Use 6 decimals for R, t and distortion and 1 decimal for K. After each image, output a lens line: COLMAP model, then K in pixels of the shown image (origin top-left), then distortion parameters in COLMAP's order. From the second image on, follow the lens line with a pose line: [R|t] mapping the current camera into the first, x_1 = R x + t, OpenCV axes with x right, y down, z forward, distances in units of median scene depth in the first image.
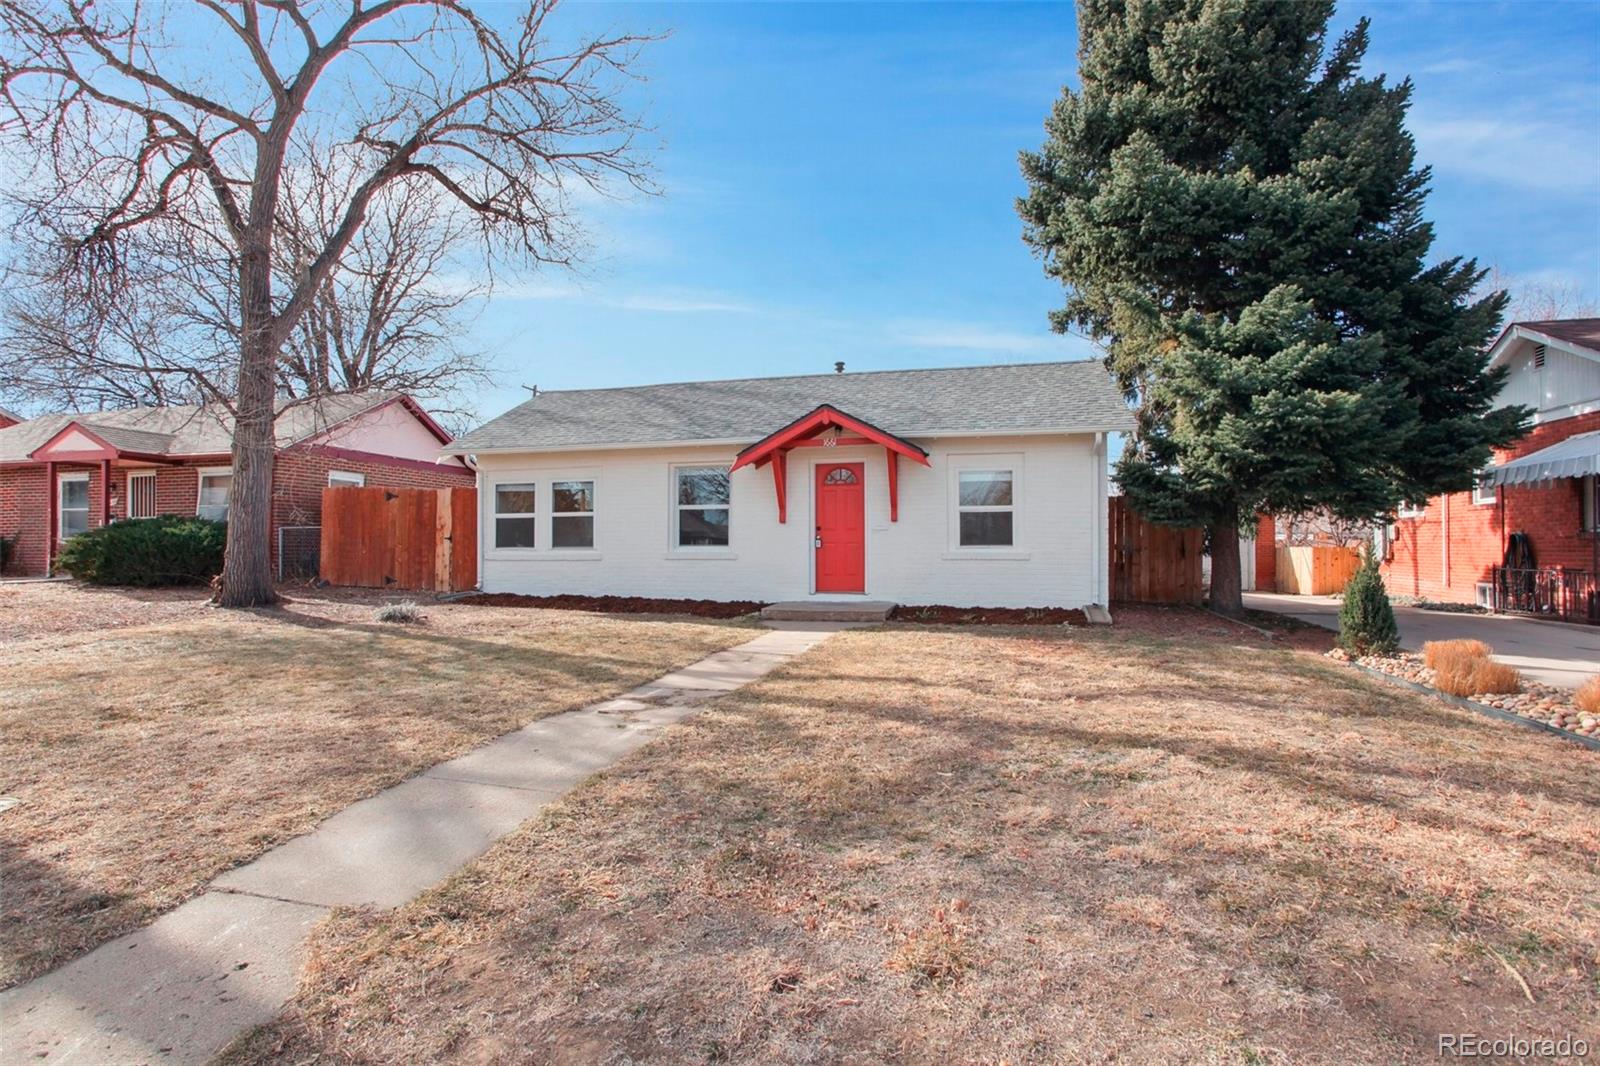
lens RADIAL K [[778.0, 0, 800.0], [0, 778.0, 533.0], [0, 0, 1]] dist [-0.069611, 0.000491]
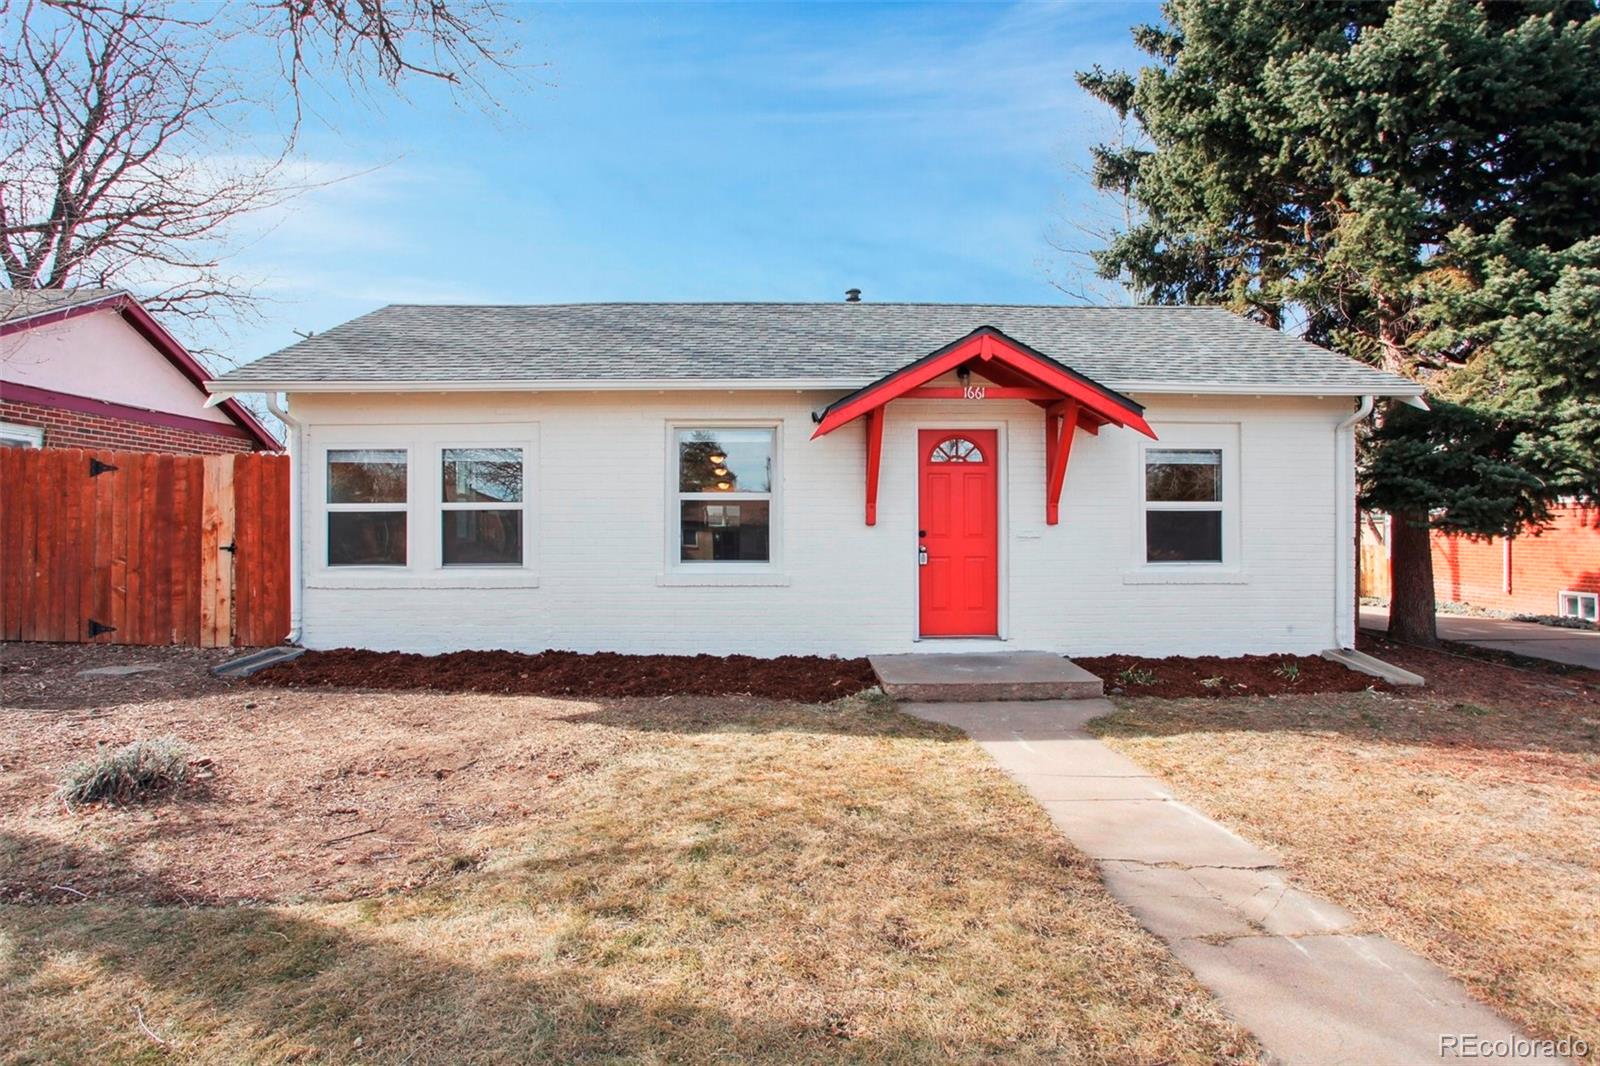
lens RADIAL K [[781.0, 0, 800.0], [0, 781.0, 533.0], [0, 0, 1]] dist [-0.057044, 0.015170]
pose [[0.966761, 0.000753, 0.255682, -0.216937], [-0.006237, 0.999768, 0.020636, -0.017992], [-0.255607, -0.021545, 0.966541, 0.402039]]
